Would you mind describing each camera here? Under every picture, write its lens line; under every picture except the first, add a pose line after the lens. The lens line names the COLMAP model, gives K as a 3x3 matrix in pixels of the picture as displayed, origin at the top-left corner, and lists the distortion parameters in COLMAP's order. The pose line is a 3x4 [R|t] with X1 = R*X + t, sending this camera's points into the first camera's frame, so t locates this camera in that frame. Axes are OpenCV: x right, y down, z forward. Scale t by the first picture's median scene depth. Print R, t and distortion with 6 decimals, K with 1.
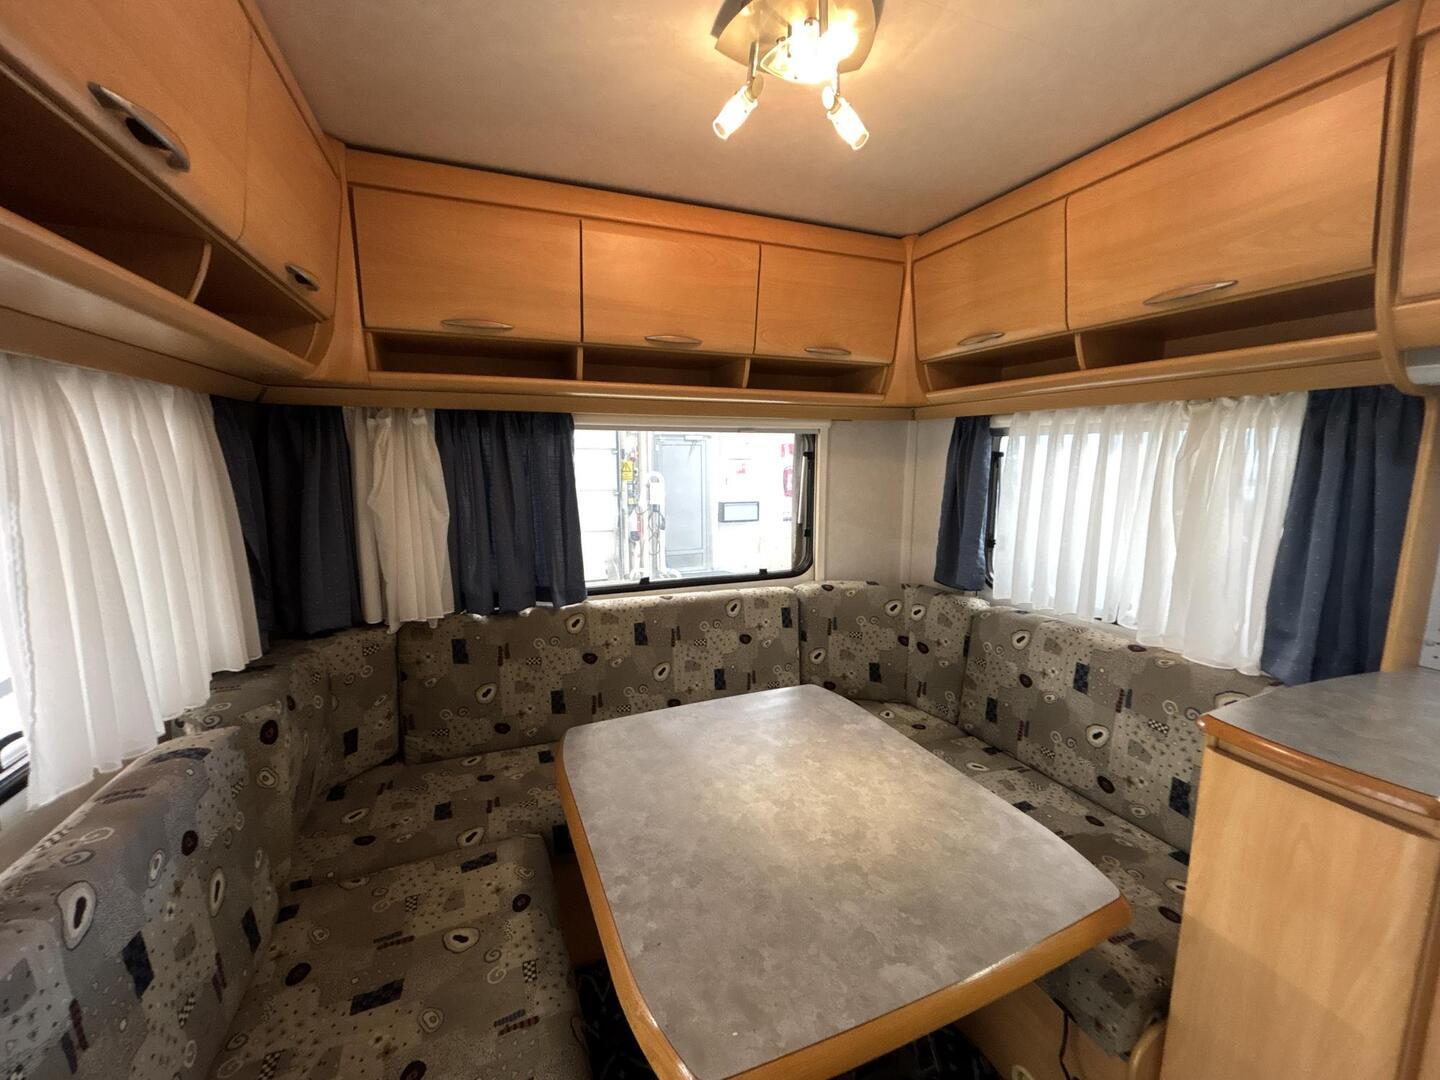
lens RADIAL K [[584.9, 0, 721.3], [0, 584.9, 532.3], [0, 0, 1]] dist [-0.020134, -0.000191]
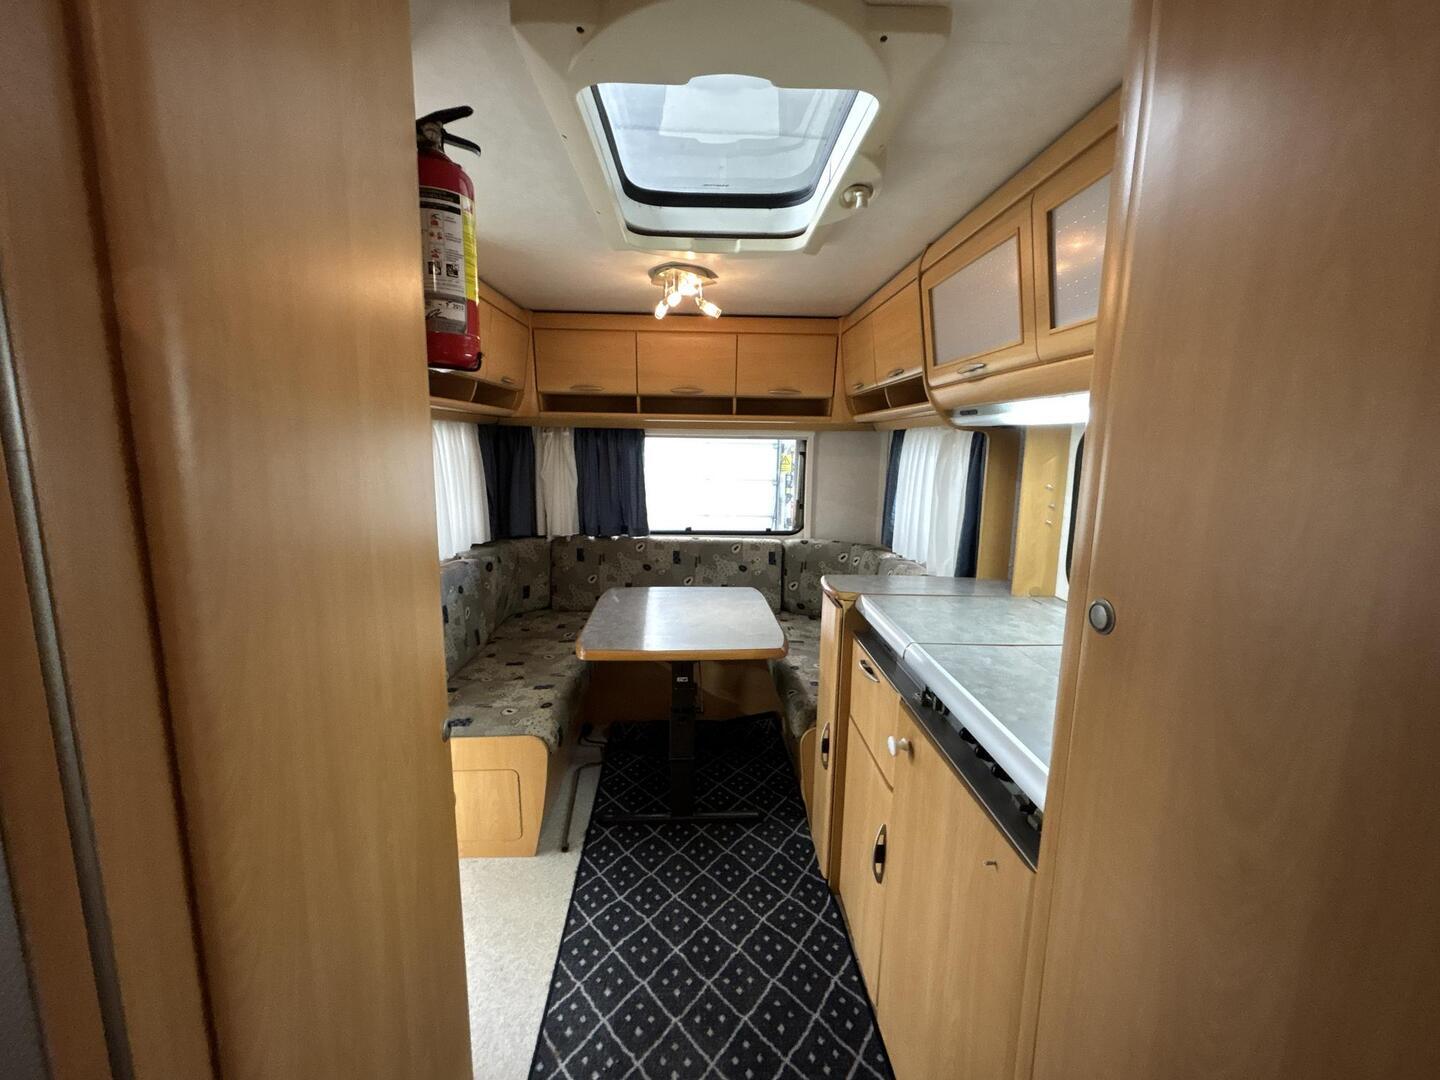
lens RADIAL K [[601.5, 0, 722.9], [0, 601.5, 538.6], [0, 0, 1]] dist [0.008737, -0.000045]
pose [[0.939411, 0.065809, -0.336418, 0.648904], [-0.059349, 0.997802, 0.029460, 0.065660], [0.337617, -0.007709, 0.941252, -0.695123]]
